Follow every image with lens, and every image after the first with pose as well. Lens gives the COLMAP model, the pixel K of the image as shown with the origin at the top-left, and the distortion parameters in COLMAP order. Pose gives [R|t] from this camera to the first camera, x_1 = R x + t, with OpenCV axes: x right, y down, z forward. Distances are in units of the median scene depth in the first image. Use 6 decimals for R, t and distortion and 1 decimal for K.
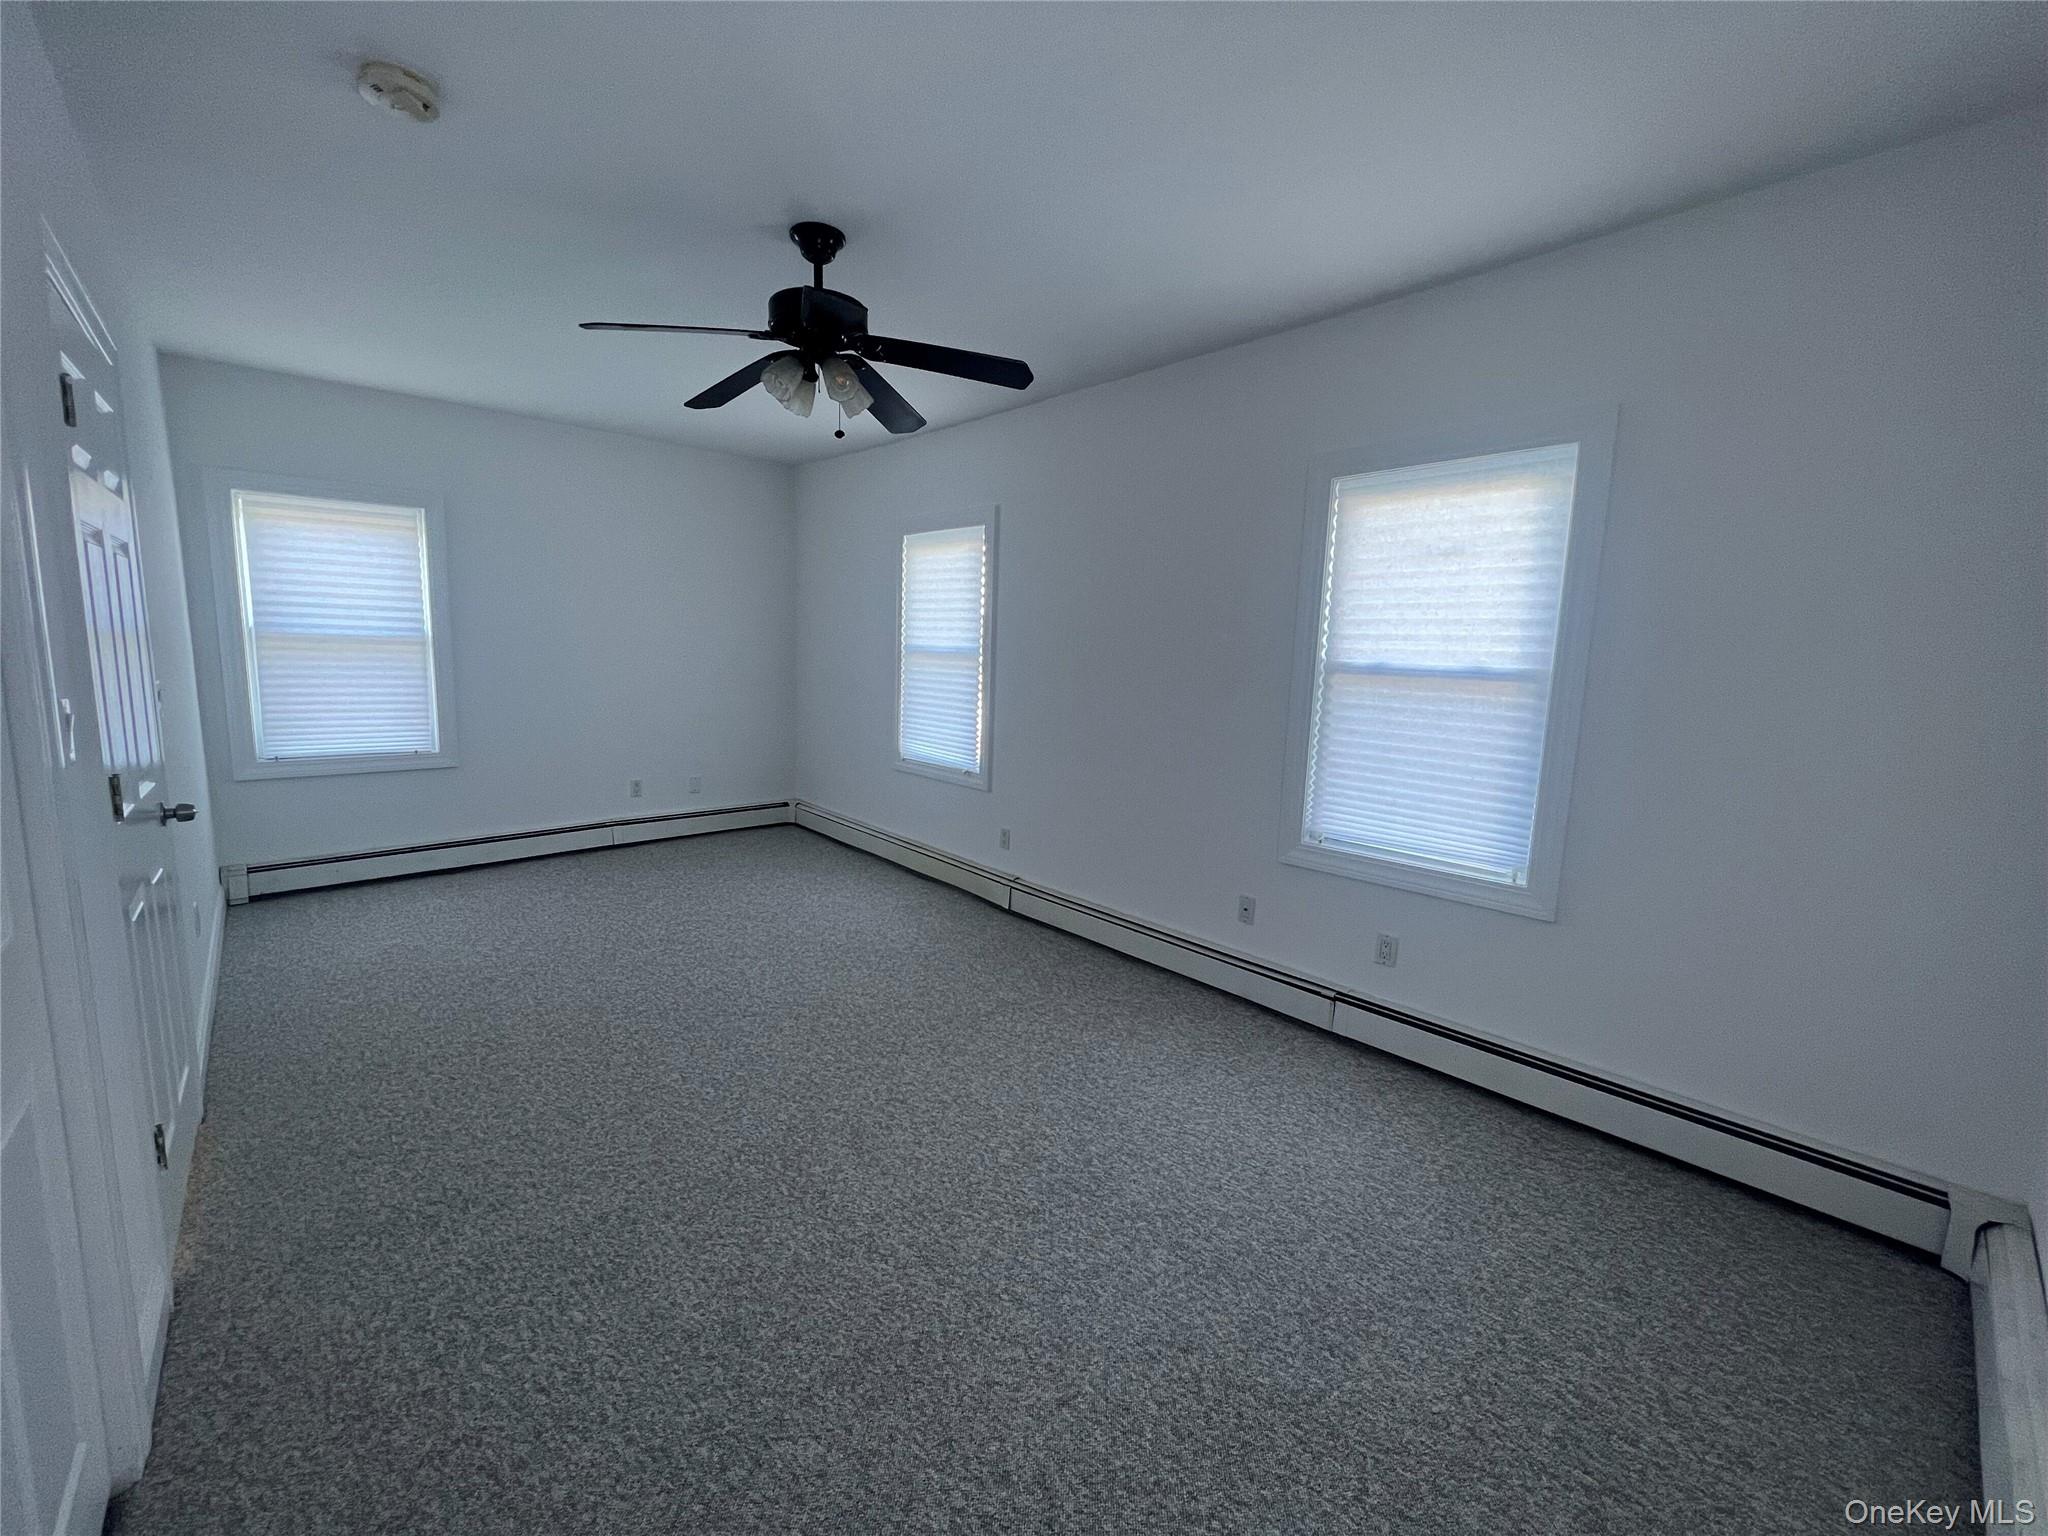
lens RADIAL K [[815.4, 0, 1019.6], [0, 815.4, 760.8], [0, 0, 1]] dist [-0.001265, 0.000015]
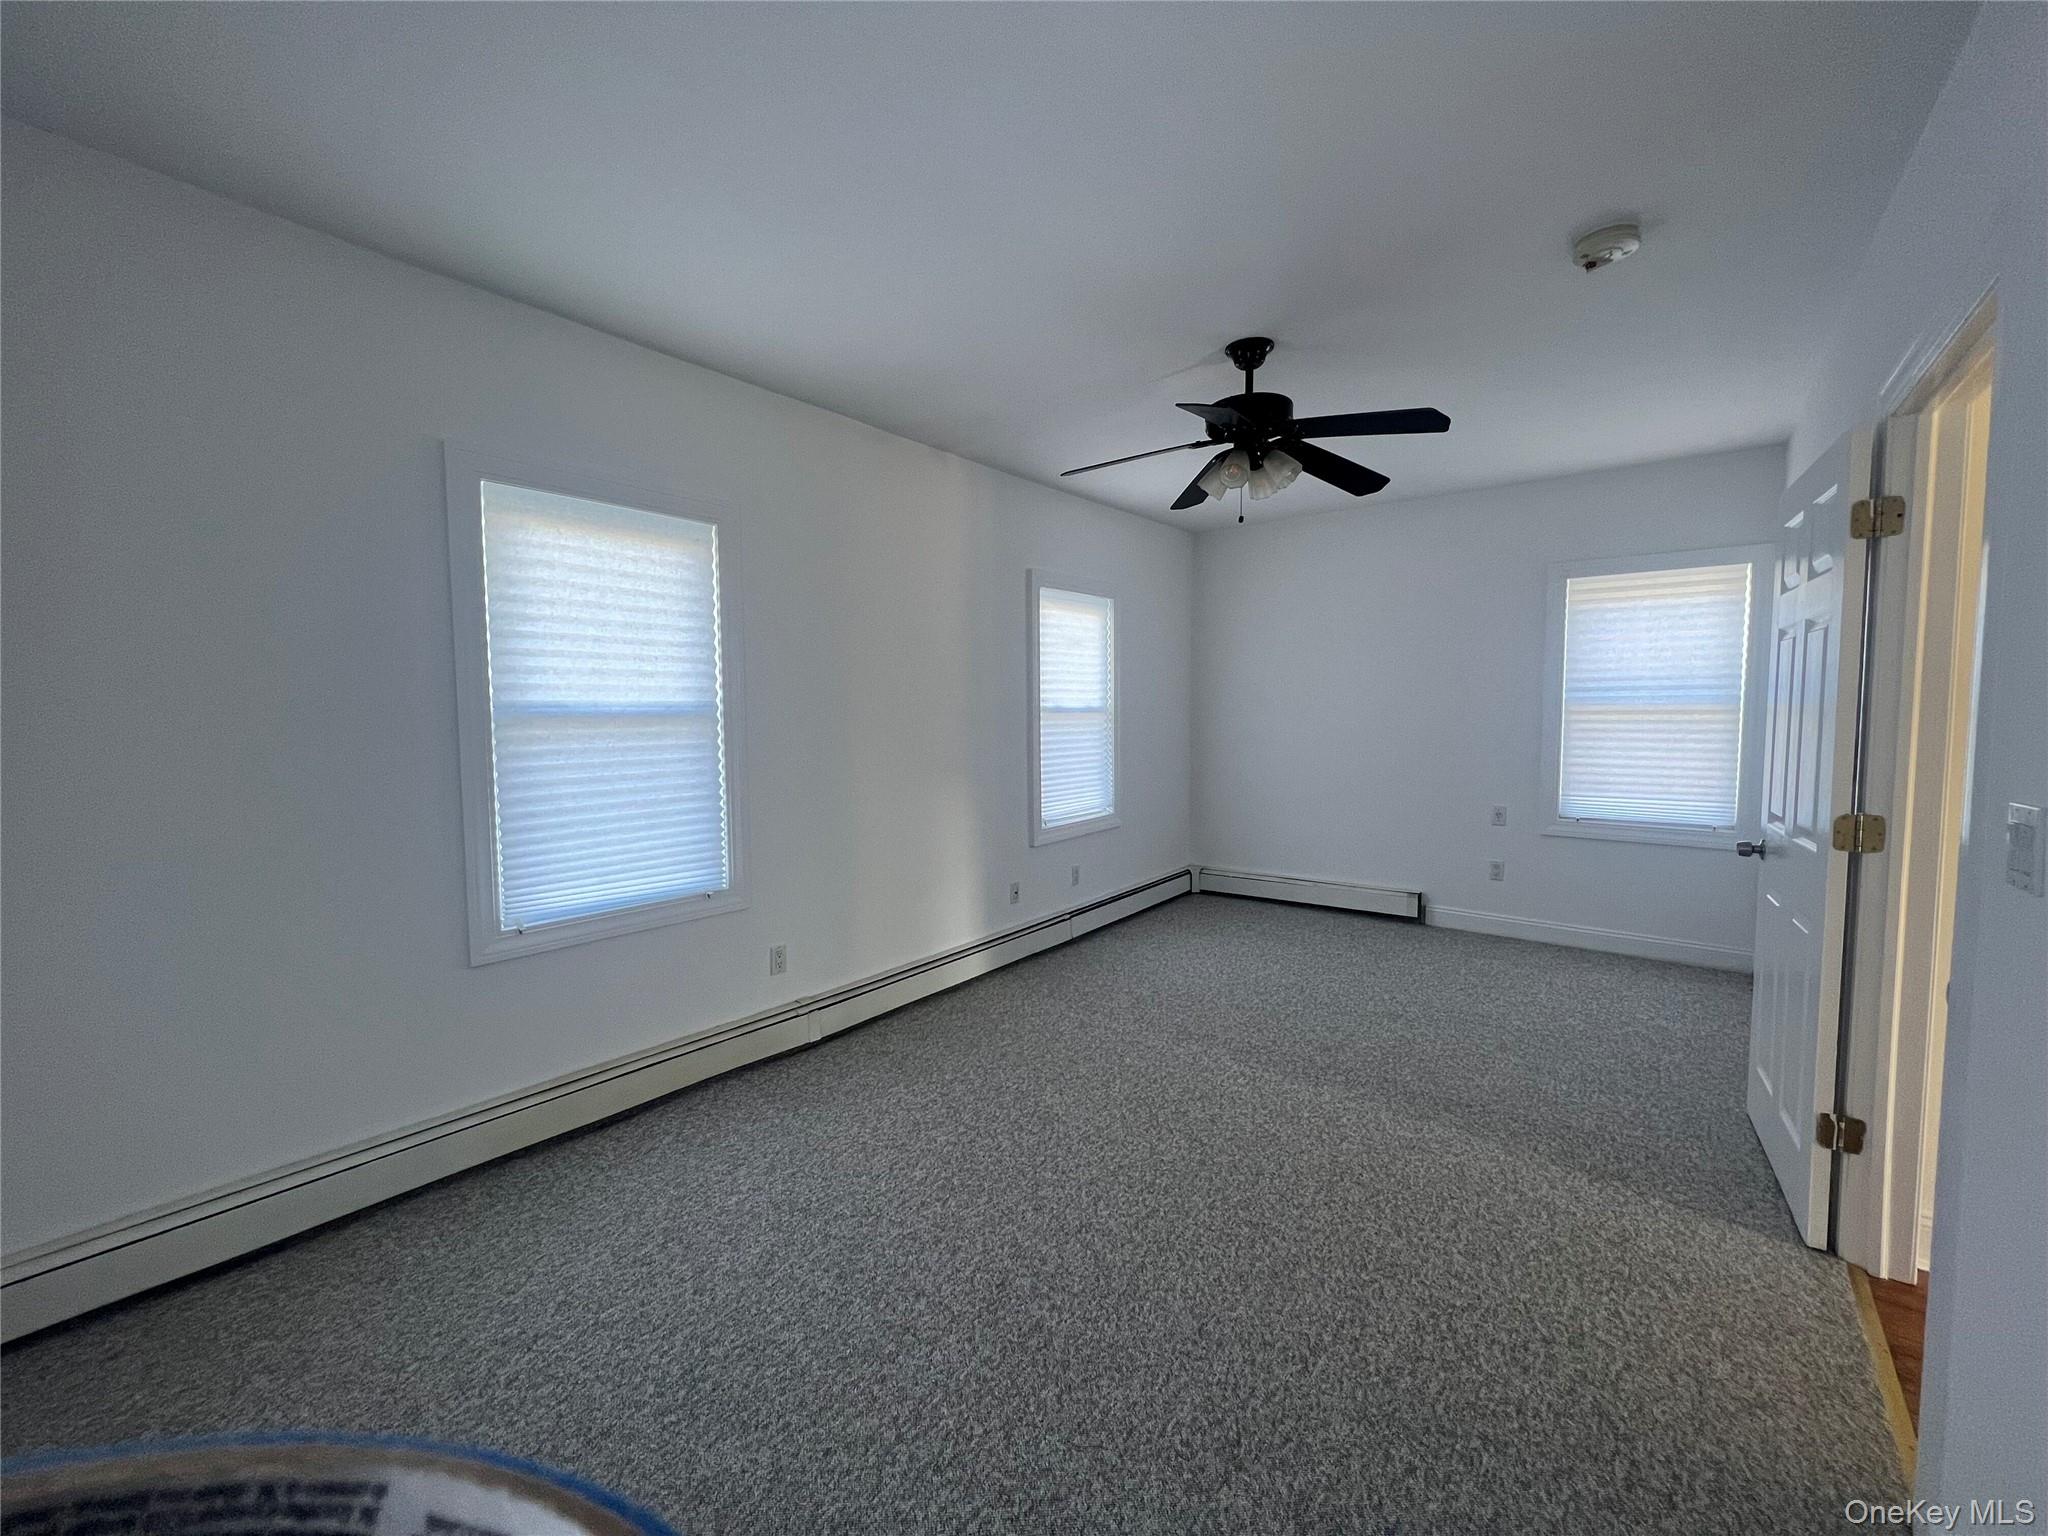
lens RADIAL K [[815.4, 0, 1019.6], [0, 815.4, 760.8], [0, 0, 1]] dist [-0.001265, 0.000015]
pose [[-0.158448, -0.090988, 0.983166, -0.997279], [0.138479, 0.983855, 0.113370, -0.176890], [-0.977608, 0.154111, -0.143290, 1.135108]]
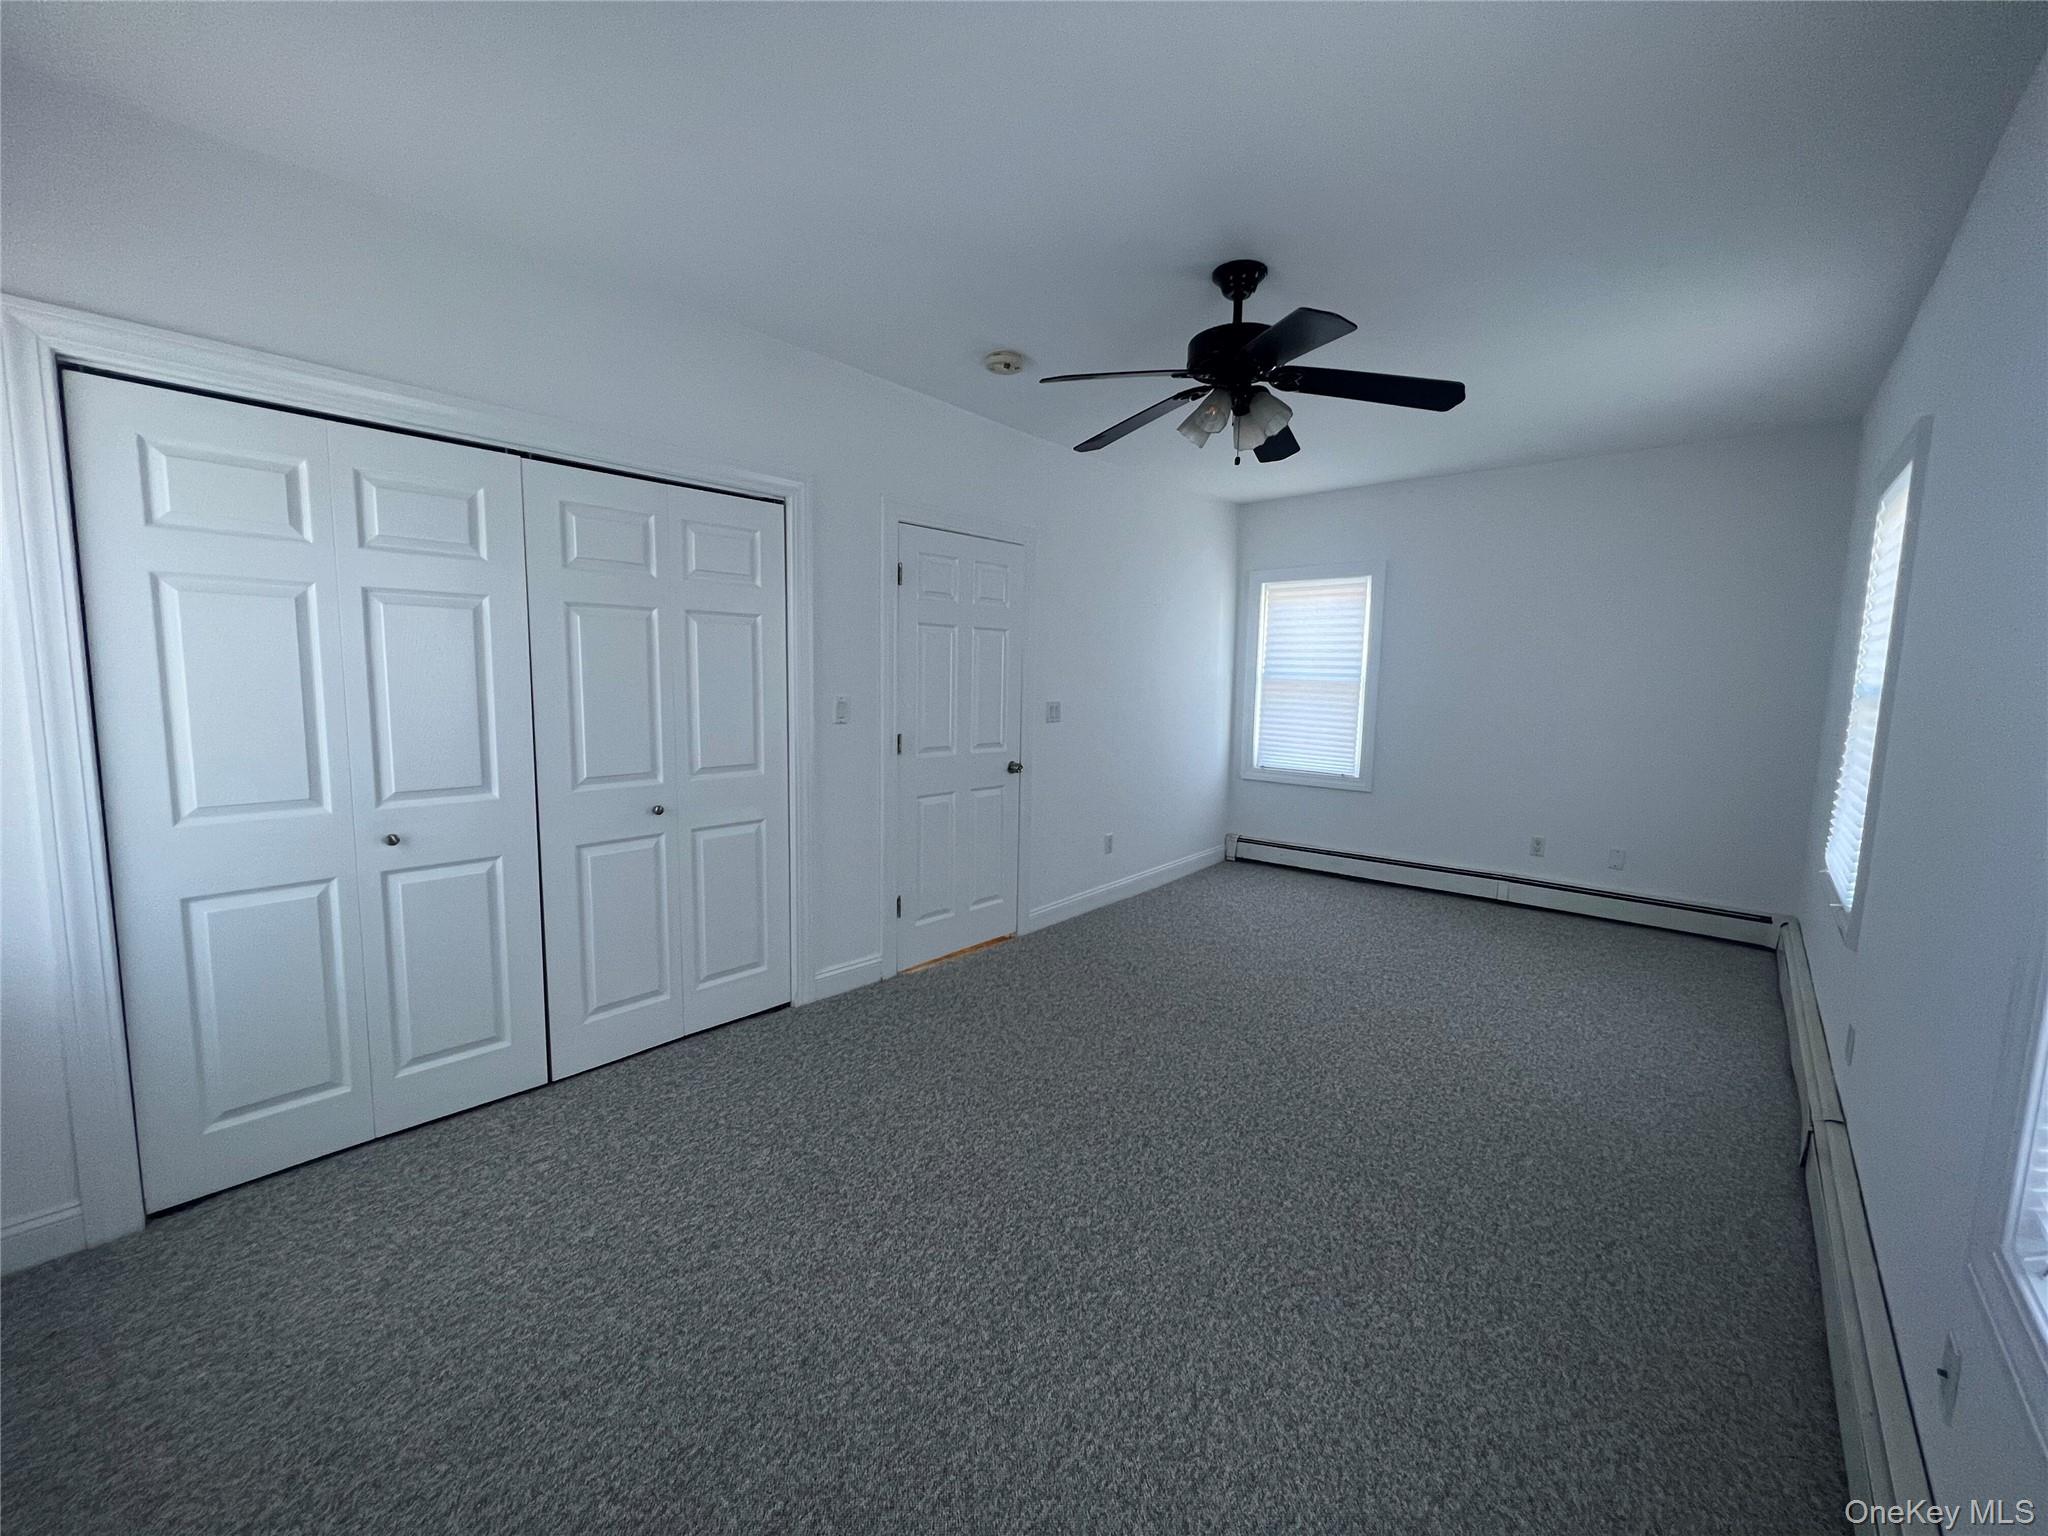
lens RADIAL K [[815.4, 0, 1019.6], [0, 815.4, 760.8], [0, 0, 1]] dist [-0.001265, 0.000015]
pose [[0.114246, 0.081221, -0.990127, 0.559169], [-0.151340, 0.986443, 0.063456, -0.048578], [0.981858, 0.142596, 0.124989, 0.498354]]
